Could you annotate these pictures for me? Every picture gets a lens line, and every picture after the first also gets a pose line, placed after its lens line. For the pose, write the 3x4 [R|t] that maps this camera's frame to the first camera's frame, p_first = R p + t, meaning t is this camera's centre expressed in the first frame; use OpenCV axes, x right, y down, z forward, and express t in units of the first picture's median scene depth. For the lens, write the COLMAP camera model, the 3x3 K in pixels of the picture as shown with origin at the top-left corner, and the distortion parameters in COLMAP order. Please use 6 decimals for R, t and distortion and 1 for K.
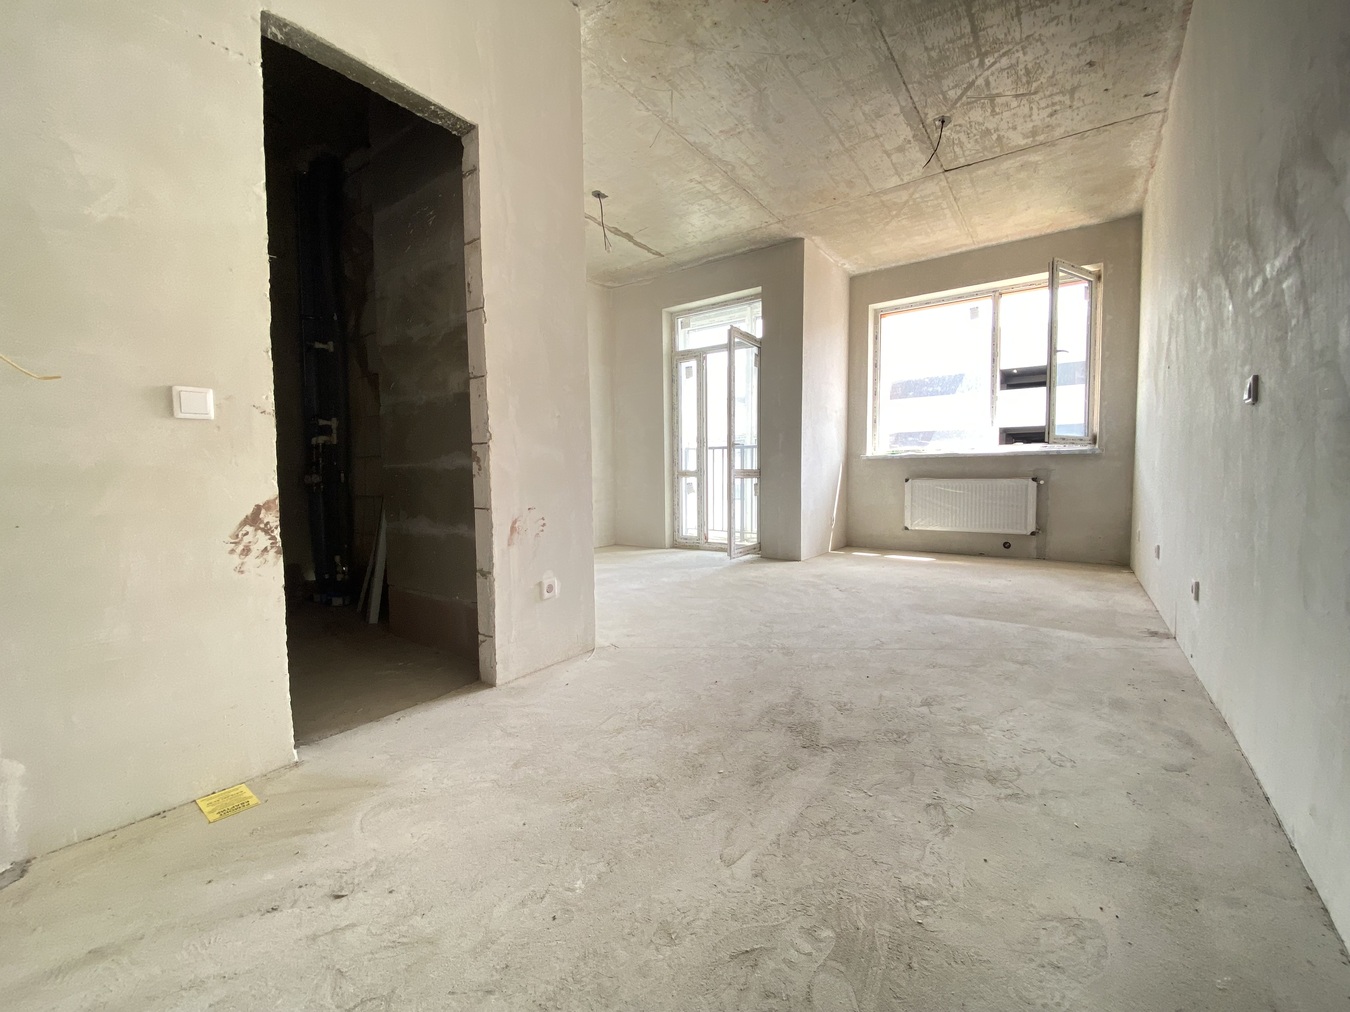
lens RADIAL K [[550.4, 0, 670.6], [0, 550.4, 503.2], [0, 0, 1]] dist [0.023763, -0.022221]
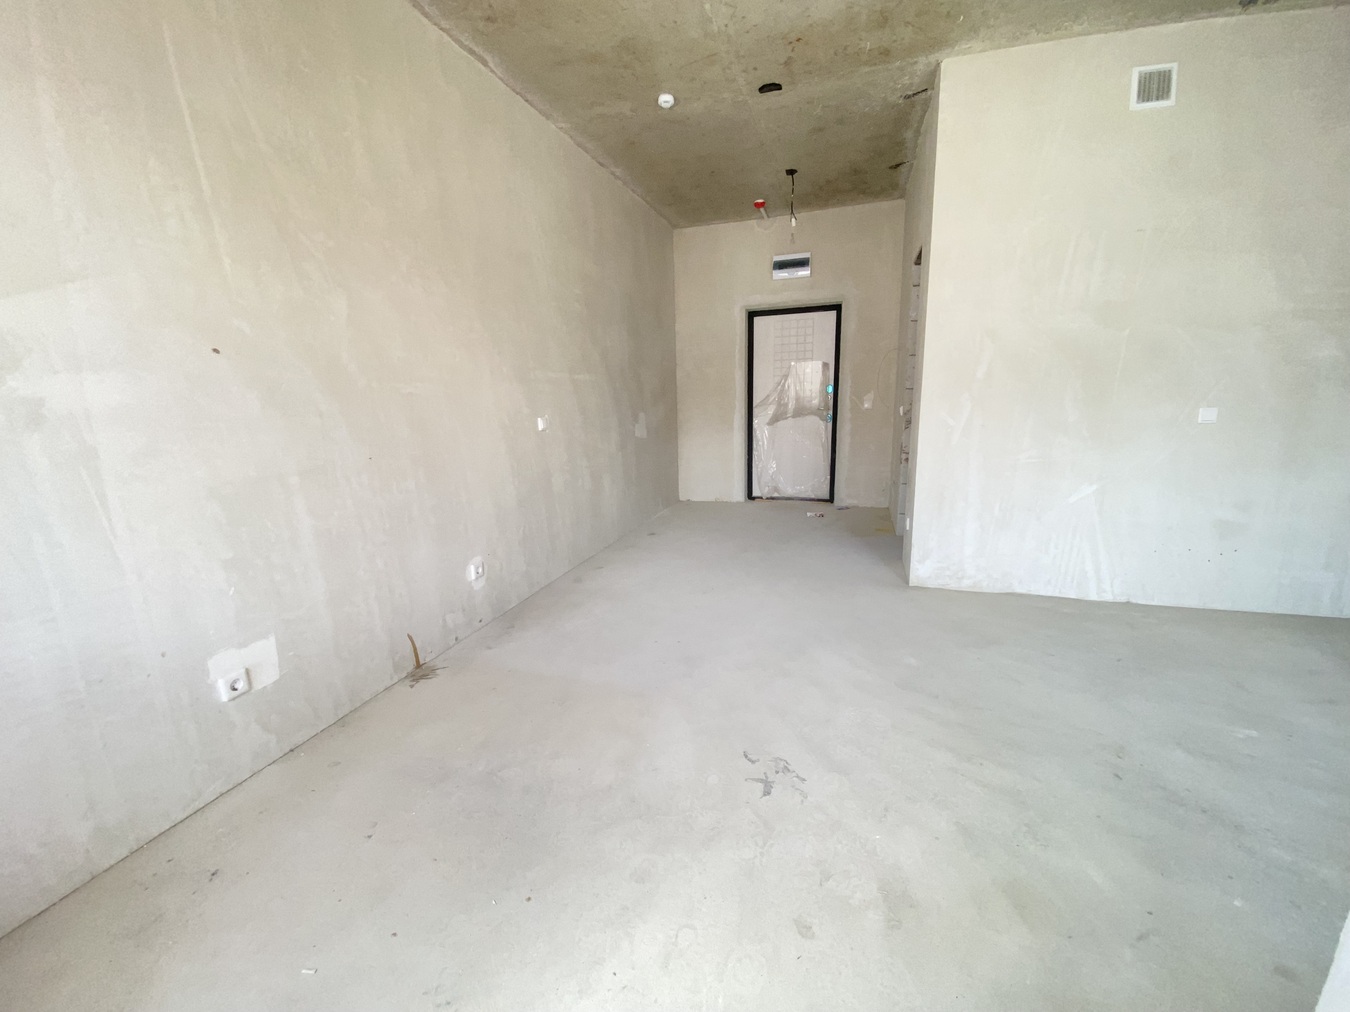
lens RADIAL K [[550.4, 0, 670.6], [0, 550.4, 503.2], [0, 0, 1]] dist [0.023763, -0.022221]
pose [[-0.951071, 0.096145, -0.293632, 0.673341], [0.019707, 0.967293, 0.252894, -0.237576], [0.308343, 0.234733, -0.921860, 1.743953]]
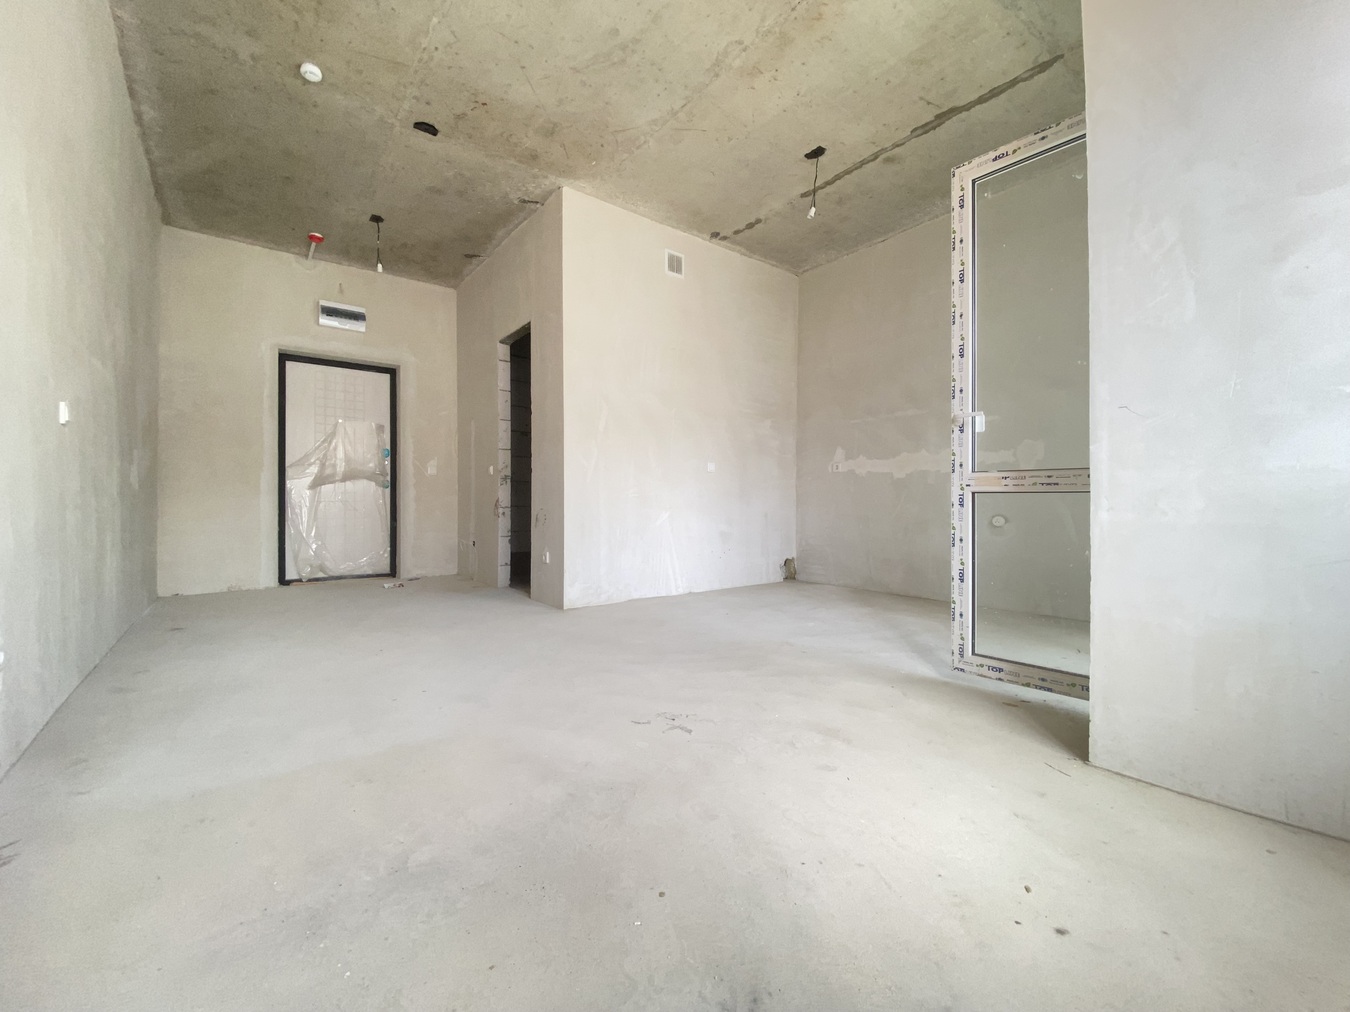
lens RADIAL K [[550.4, 0, 670.6], [0, 550.4, 503.2], [0, 0, 1]] dist [0.023763, -0.022221]
pose [[-0.276718, 0.008645, -0.960912, 1.011927], [-0.052119, 0.998353, 0.023991, -0.056890], [0.959537, 0.056721, -0.275812, 1.445648]]
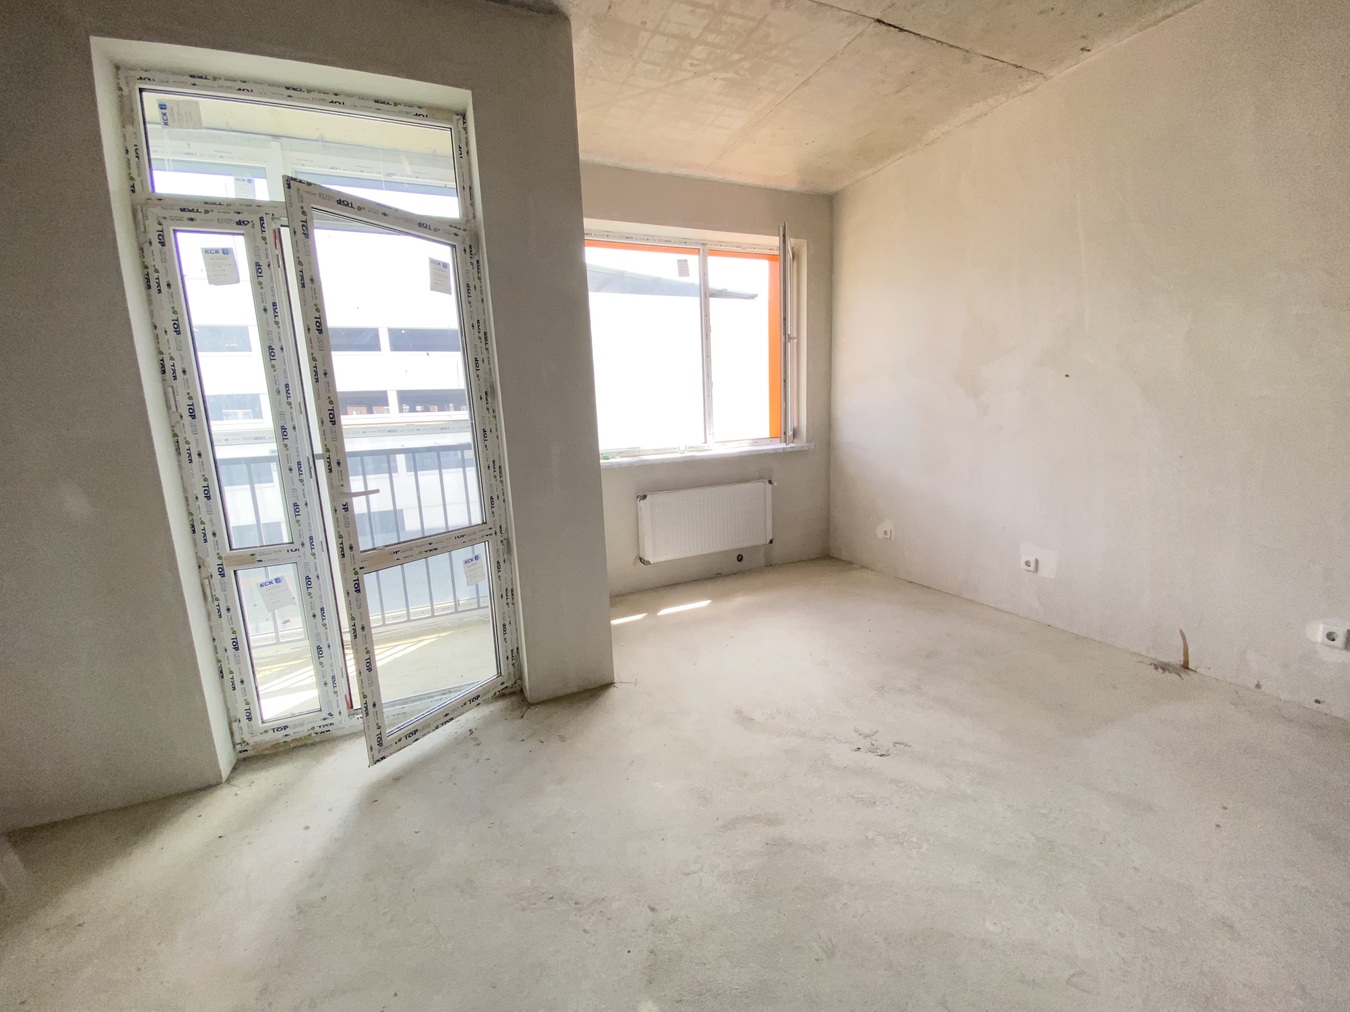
lens RADIAL K [[550.4, 0, 670.6], [0, 550.4, 503.2], [0, 0, 1]] dist [0.023763, -0.022221]
pose [[0.492774, -0.154517, 0.856328, -0.278350], [0.090218, 0.987876, 0.126338, -0.219265], [-0.865468, 0.015000, 0.500740, 1.154335]]
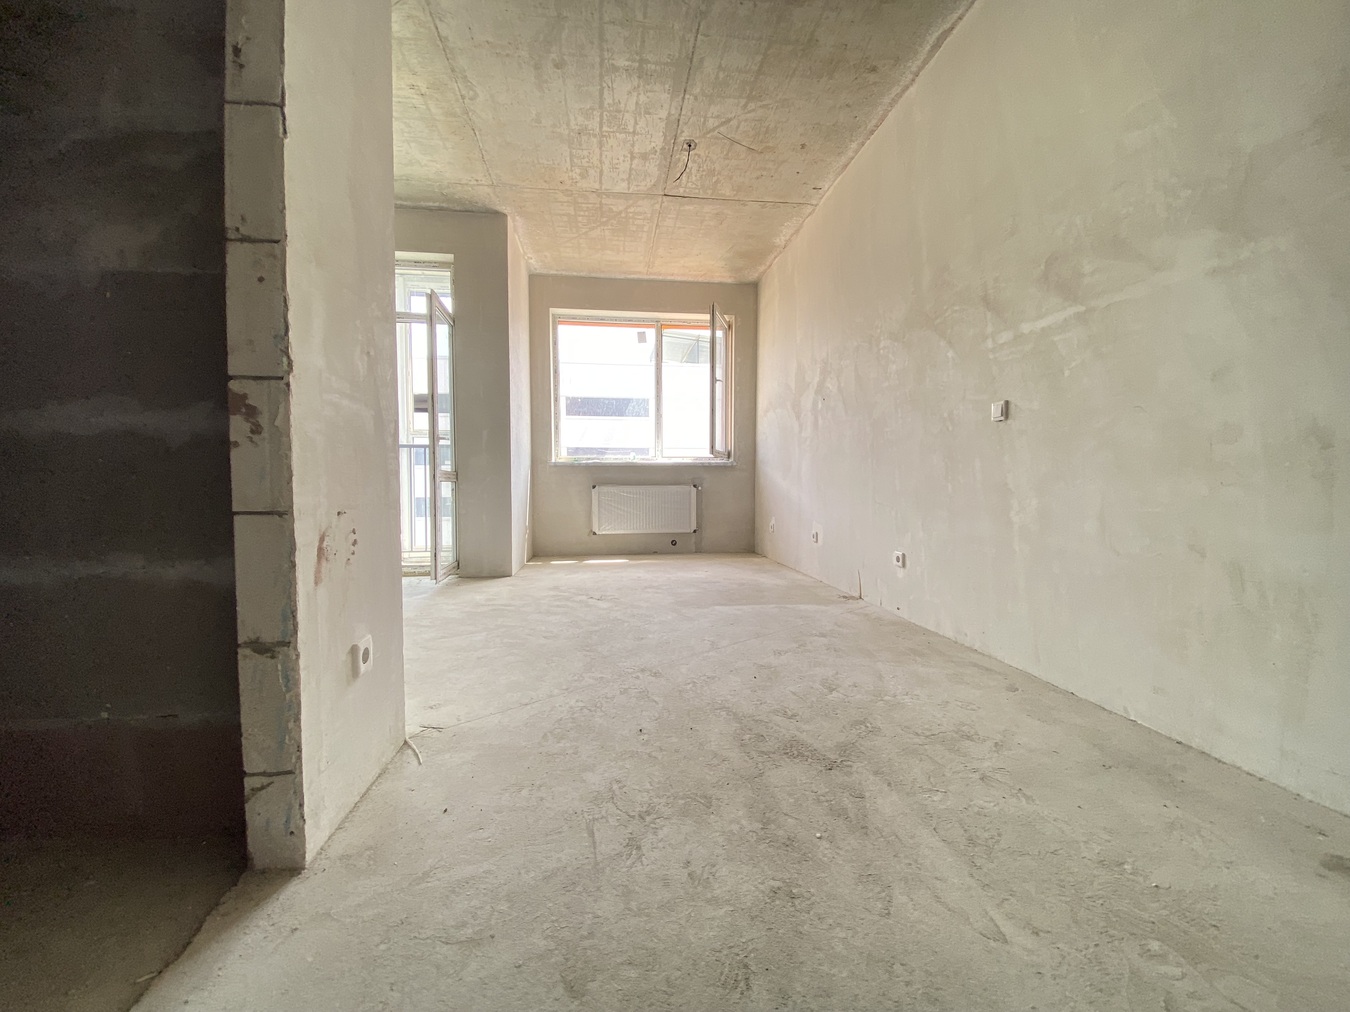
lens RADIAL K [[550.4, 0, 670.6], [0, 550.4, 503.2], [0, 0, 1]] dist [0.023763, -0.022221]
pose [[0.731299, -0.014420, 0.681904, -0.299568], [0.032758, 0.999365, -0.013998, 0.014376], [-0.681270, 0.032575, 0.731307, 0.291574]]
